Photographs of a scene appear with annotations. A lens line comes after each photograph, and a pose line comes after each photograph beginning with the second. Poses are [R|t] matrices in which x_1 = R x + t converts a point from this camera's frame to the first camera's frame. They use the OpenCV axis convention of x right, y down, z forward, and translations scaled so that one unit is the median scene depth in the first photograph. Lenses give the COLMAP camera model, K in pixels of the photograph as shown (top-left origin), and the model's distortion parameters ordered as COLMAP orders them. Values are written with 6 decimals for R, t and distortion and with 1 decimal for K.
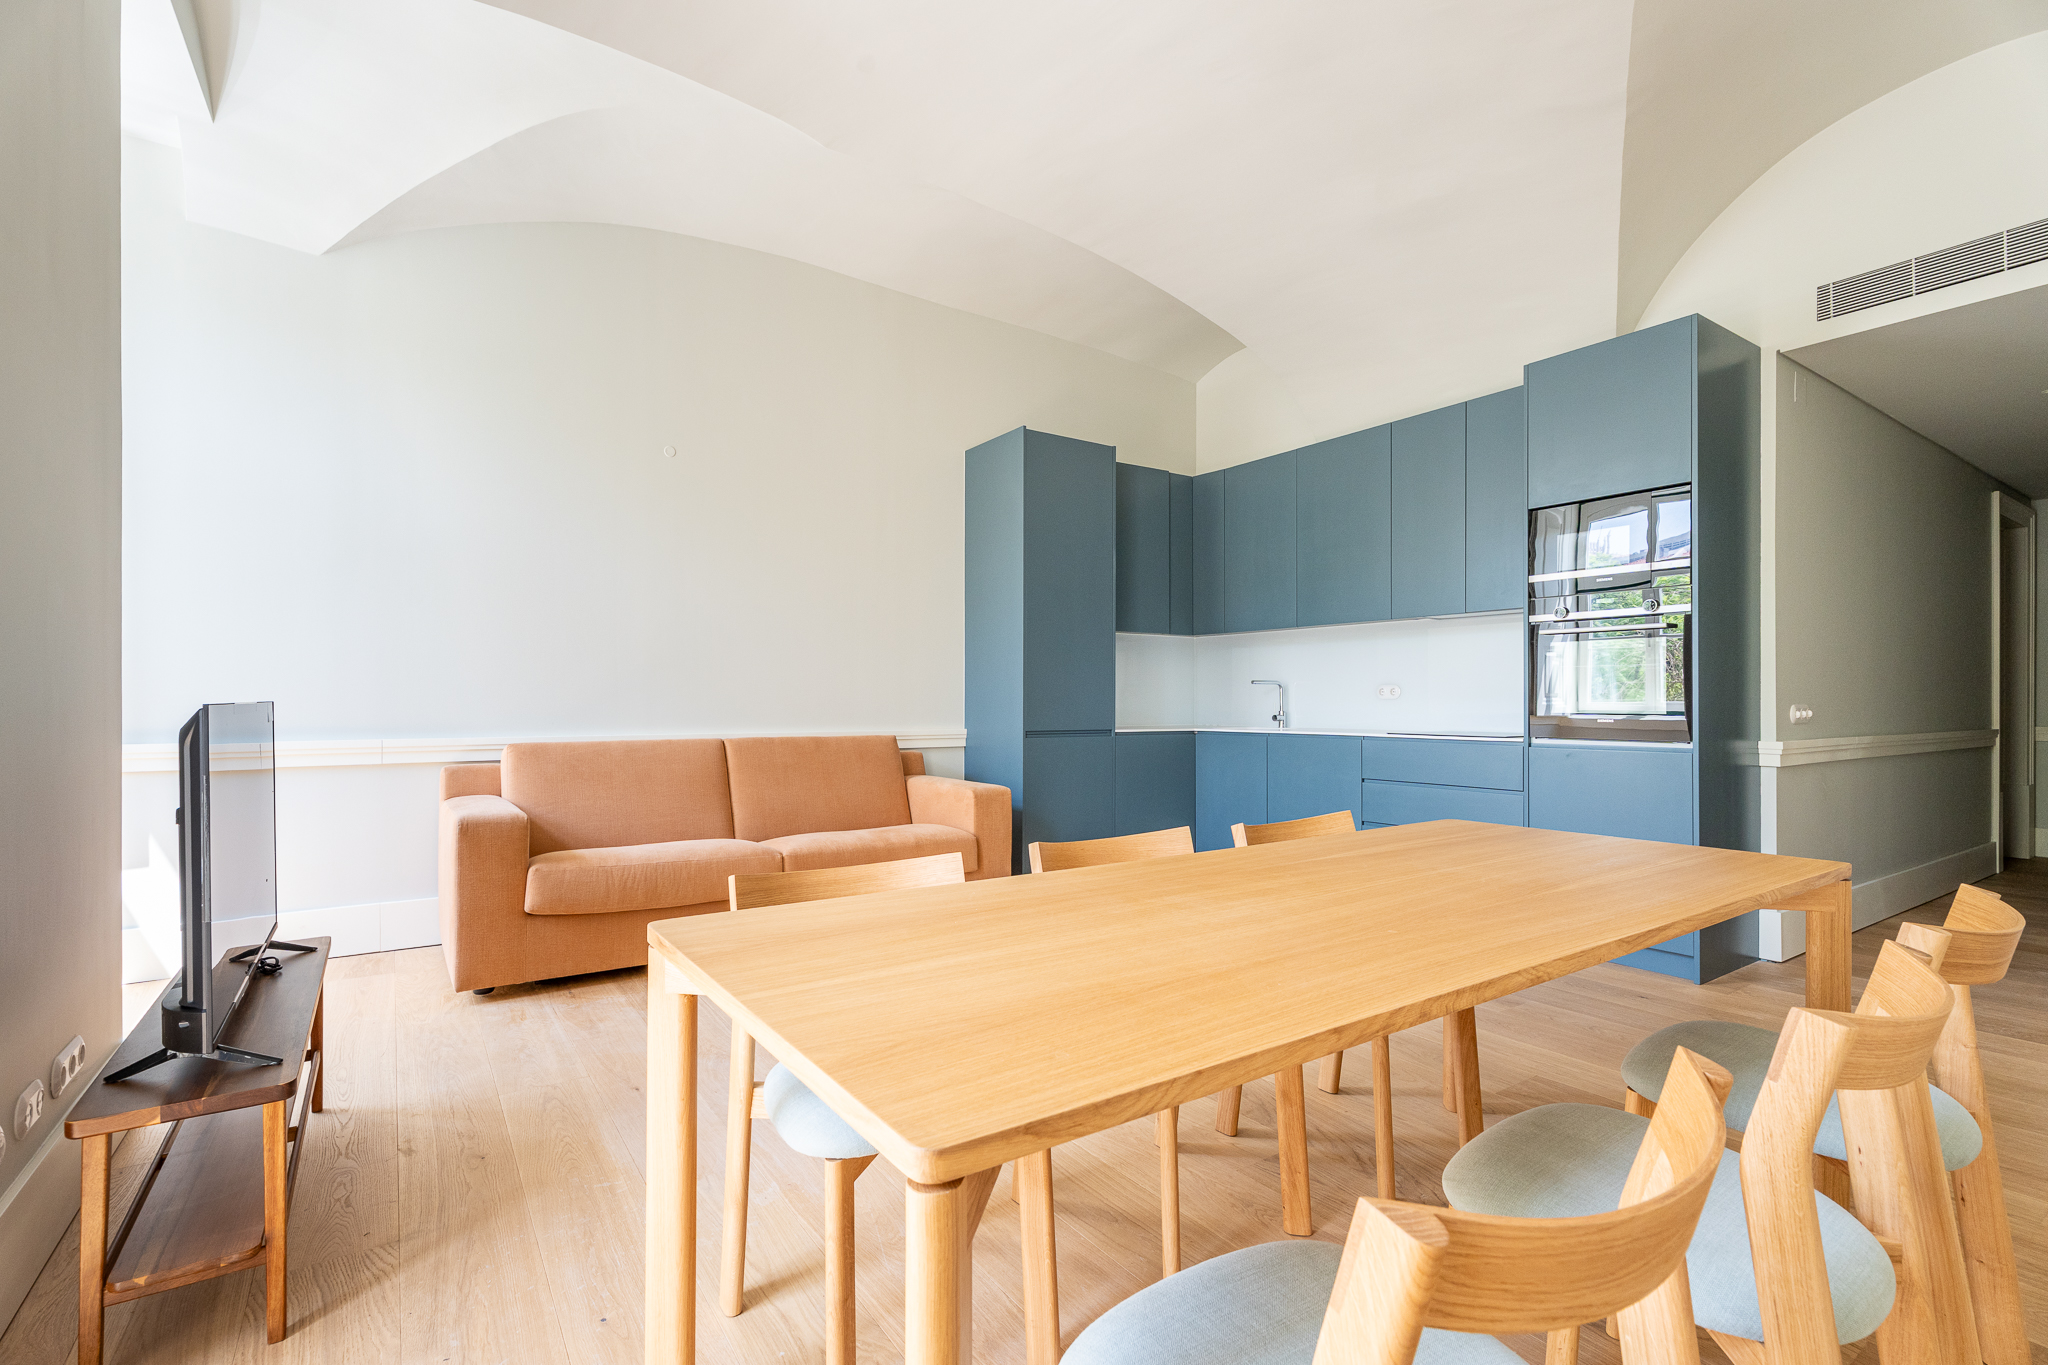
lens RADIAL K [[944.1, 0, 1024.0], [0, 944.1, 682.5], [0, 0, 1]] dist [-0.000149, -0.000054]
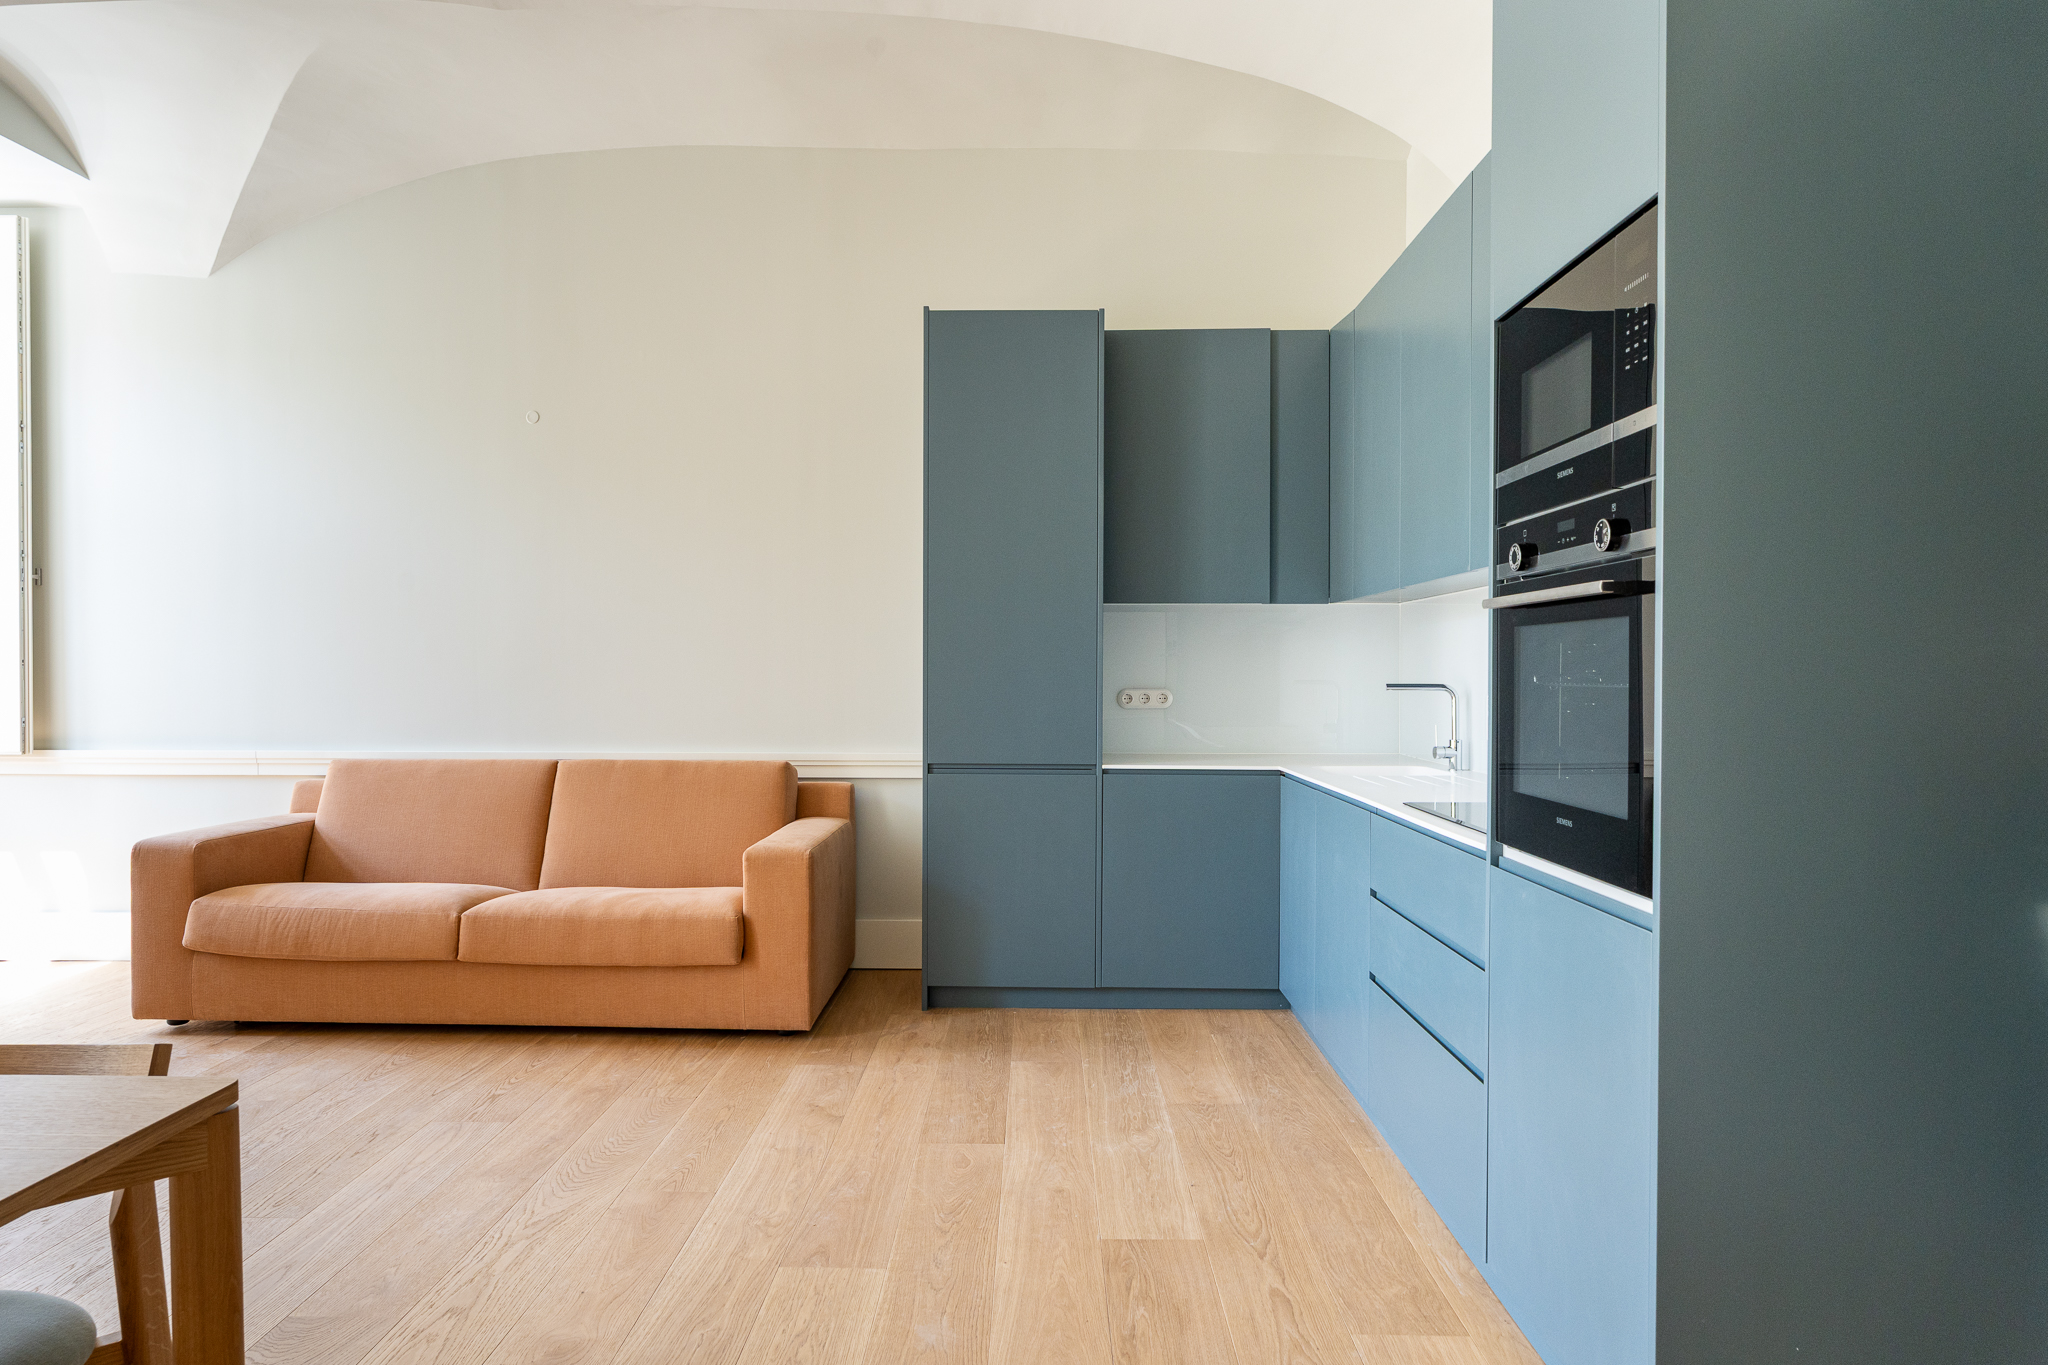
lens RADIAL K [[1232.7, 0, 998.0], [0, 1232.7, 659.8], [0, 0, 1]] dist [0.001285, 0.000685]
pose [[0.805423, -0.006583, -0.592663, 0.618589], [0.011921, 0.999916, 0.005093, -0.028174], [0.592580, -0.011168, 0.805434, 0.357952]]
